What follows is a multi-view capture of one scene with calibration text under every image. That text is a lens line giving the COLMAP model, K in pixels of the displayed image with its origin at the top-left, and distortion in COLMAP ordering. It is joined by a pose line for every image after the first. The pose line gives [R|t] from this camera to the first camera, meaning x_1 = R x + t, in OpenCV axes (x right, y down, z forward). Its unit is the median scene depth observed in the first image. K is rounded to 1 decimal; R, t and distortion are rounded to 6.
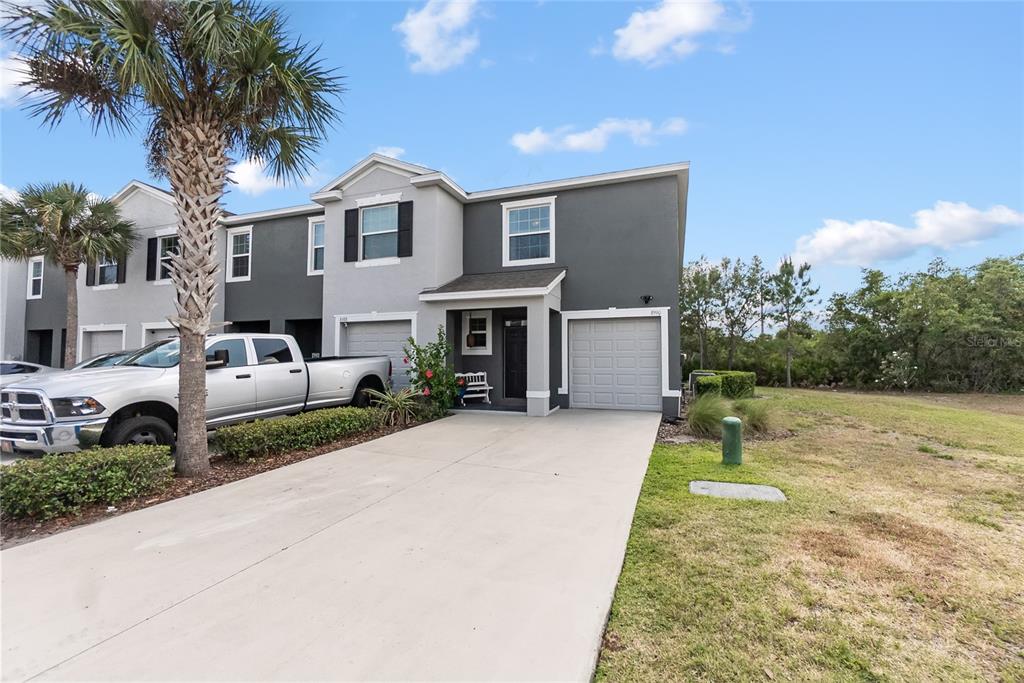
lens RADIAL K [[440.8, 0, 517.7], [0, 440.8, 337.9], [0, 0, 1]] dist [-0.004680, 0.000097]
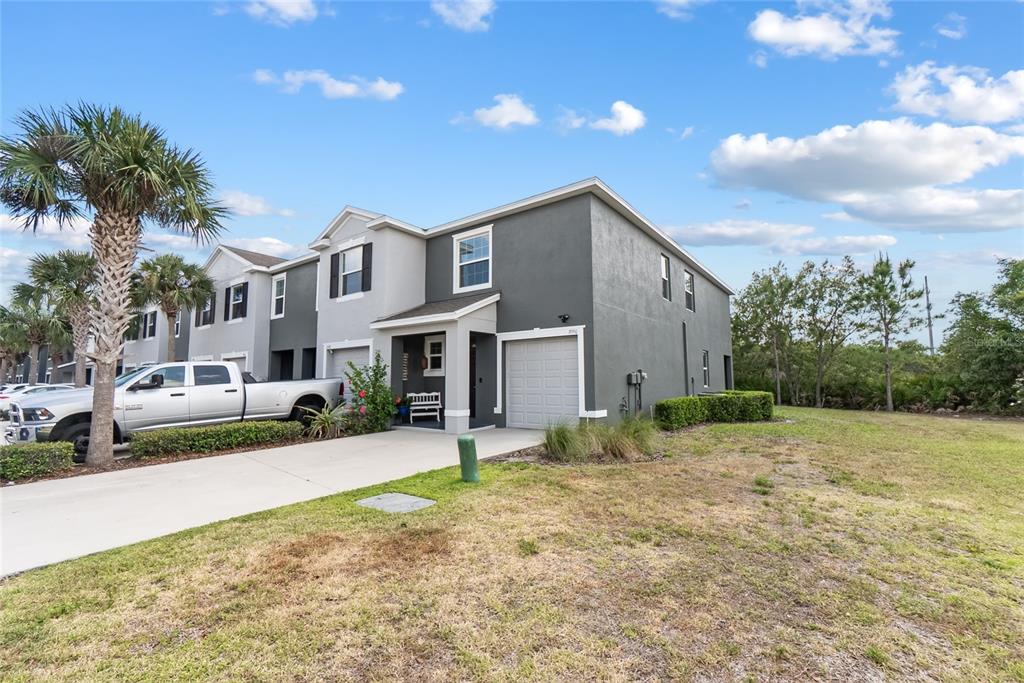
lens RADIAL K [[440.8, 0, 521.0], [0, 440.8, 341.0], [0, 0, 1]] dist [-0.004680, 0.000097]
pose [[0.957552, -0.033839, -0.286266, 0.443907], [0.022096, 0.998780, -0.044152, 0.004904], [0.287411, 0.035953, 0.957132, 0.022415]]
